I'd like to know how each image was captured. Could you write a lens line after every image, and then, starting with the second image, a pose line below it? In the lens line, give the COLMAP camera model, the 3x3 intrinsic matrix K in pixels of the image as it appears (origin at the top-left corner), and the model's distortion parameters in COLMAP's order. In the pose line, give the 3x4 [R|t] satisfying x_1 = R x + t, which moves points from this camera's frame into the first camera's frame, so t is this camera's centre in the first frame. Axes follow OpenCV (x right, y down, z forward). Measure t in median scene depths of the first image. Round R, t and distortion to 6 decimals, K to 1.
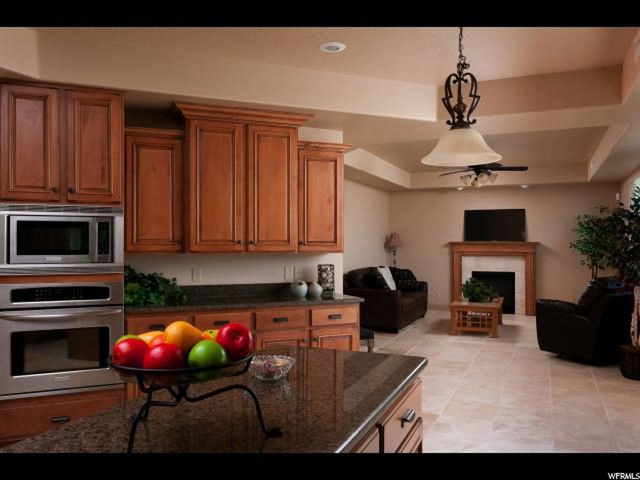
lens RADIAL K [[520.5, 0, 320.4], [0, 520.5, 240.0], [0, 0, 1]] dist [-0.005768, 0.002352]
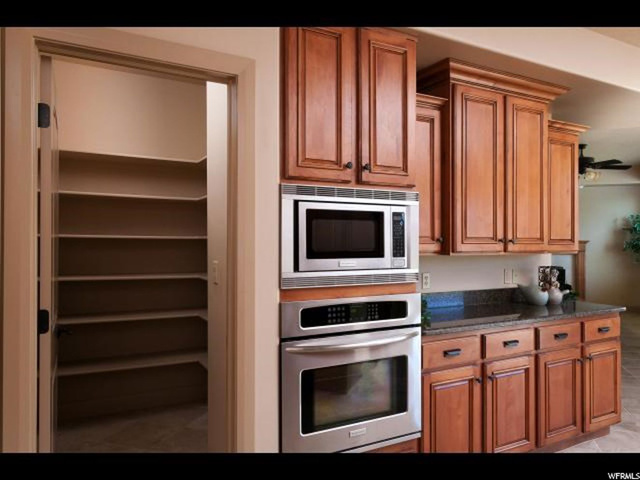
lens RADIAL K [[465.7, 0, 319.8], [0, 465.7, 241.7], [0, 0, 1]] dist [-0.032993, 0.004912]
pose [[0.996533, 0.001055, 0.083189, -0.586472], [-0.001594, 0.999978, 0.006416, 0.002312], [-0.083181, -0.006526, 0.996513, 0.363484]]
